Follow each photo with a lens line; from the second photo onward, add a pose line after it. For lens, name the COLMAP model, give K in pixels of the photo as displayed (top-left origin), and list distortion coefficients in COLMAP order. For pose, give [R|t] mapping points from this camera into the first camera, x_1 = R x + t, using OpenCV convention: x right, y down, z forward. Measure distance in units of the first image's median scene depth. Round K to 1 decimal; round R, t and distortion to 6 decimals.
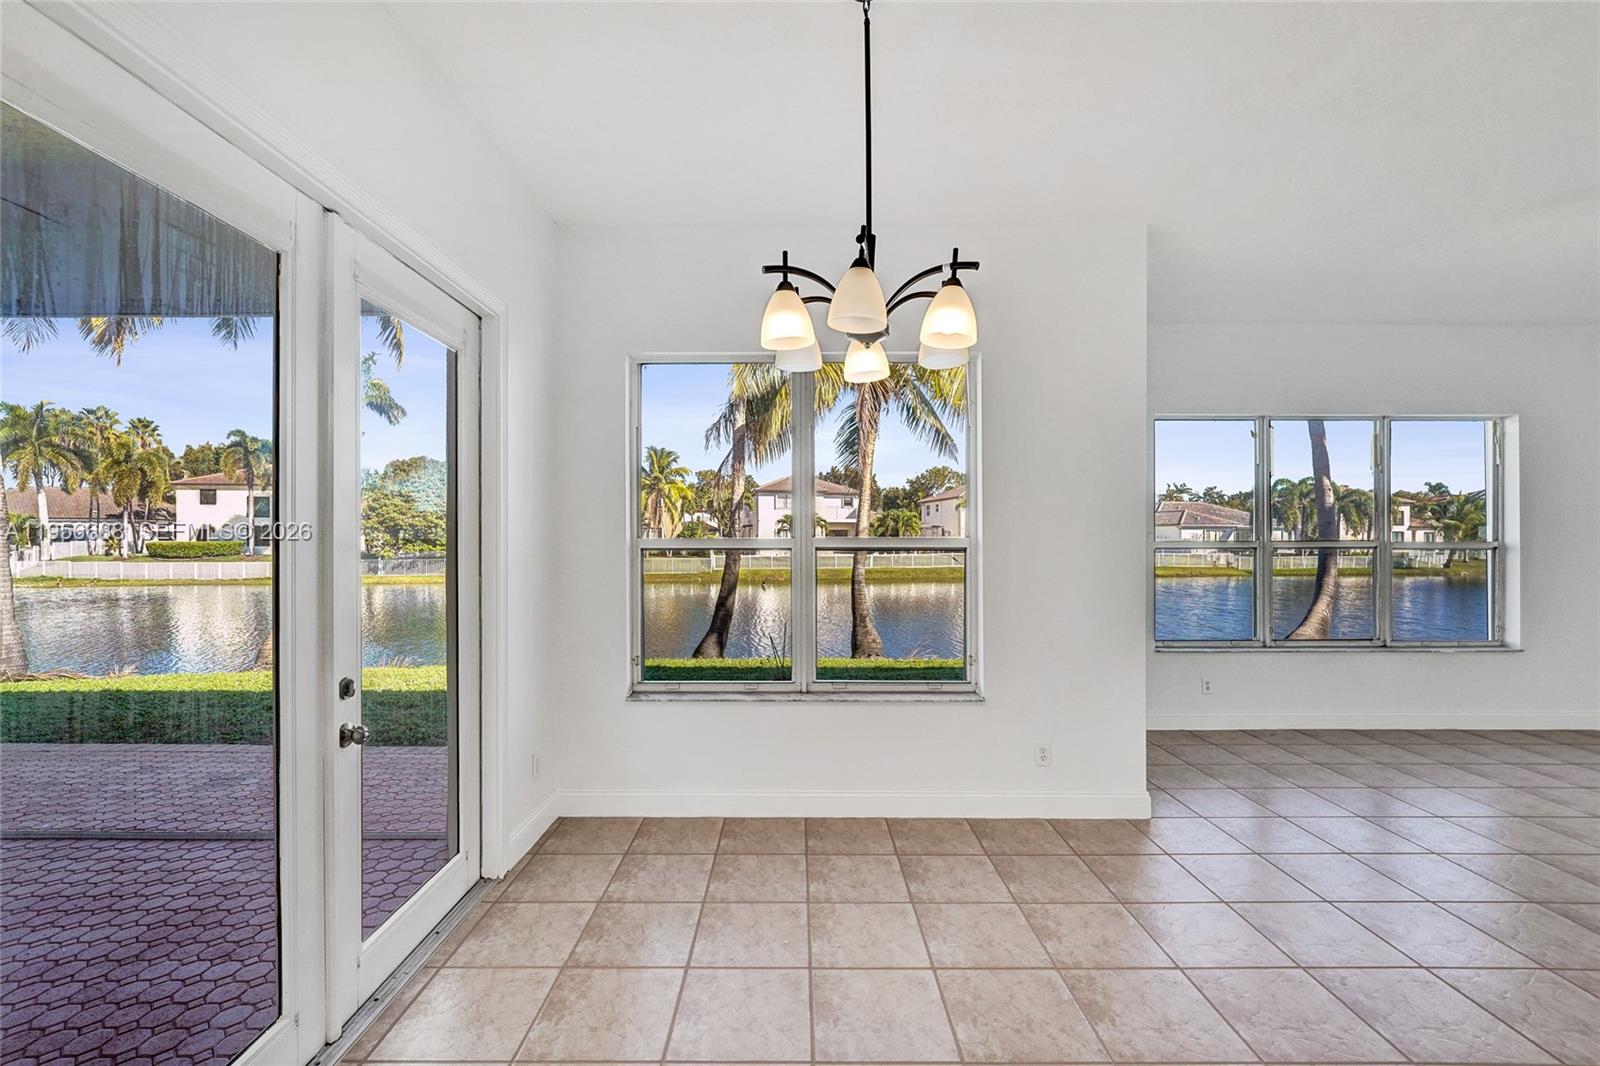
lens RADIAL K [[674.9, 0, 799.3], [0, 674.9, 550.5], [0, 0, 1]] dist [-0.019576, 0.004878]
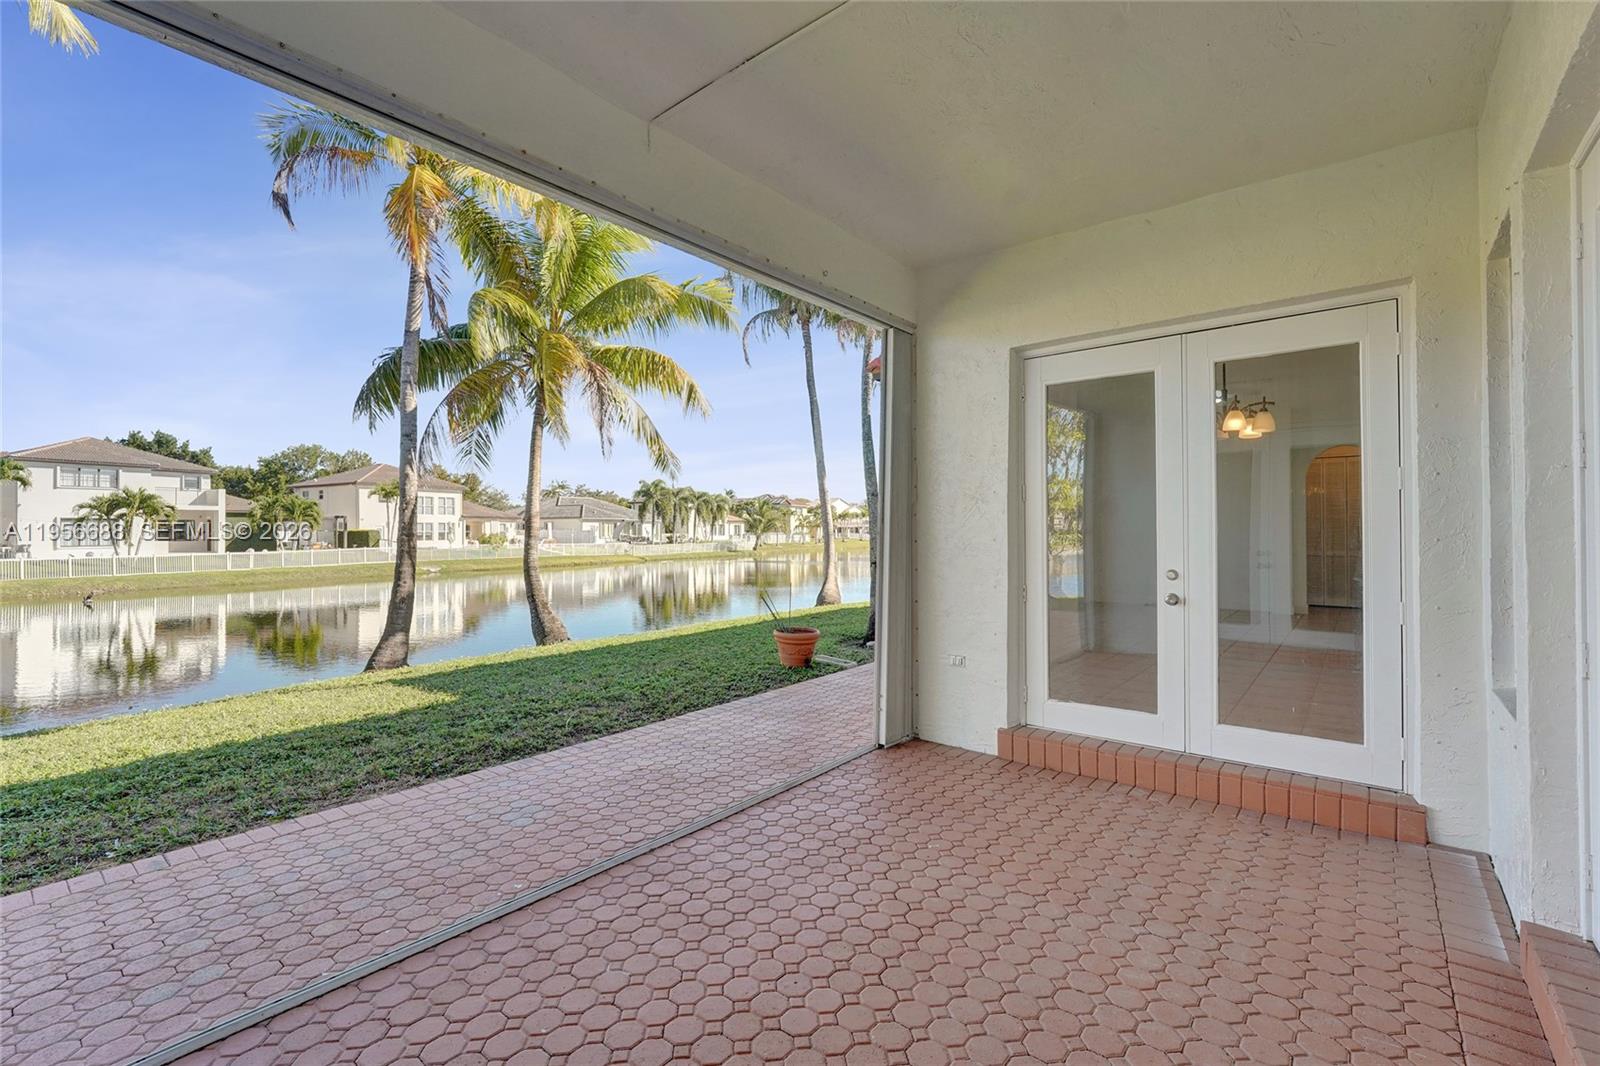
lens RADIAL K [[674.9, 0, 796.2], [0, 674.9, 538.7], [0, 0, 1]] dist [-0.019576, 0.004878]
pose [[0.649665, -0.012370, 0.760120, -0.414136], [0.017615, 0.999844, 0.001215, 0.008678], [-0.760016, 0.012600, 0.649782, 0.075650]]
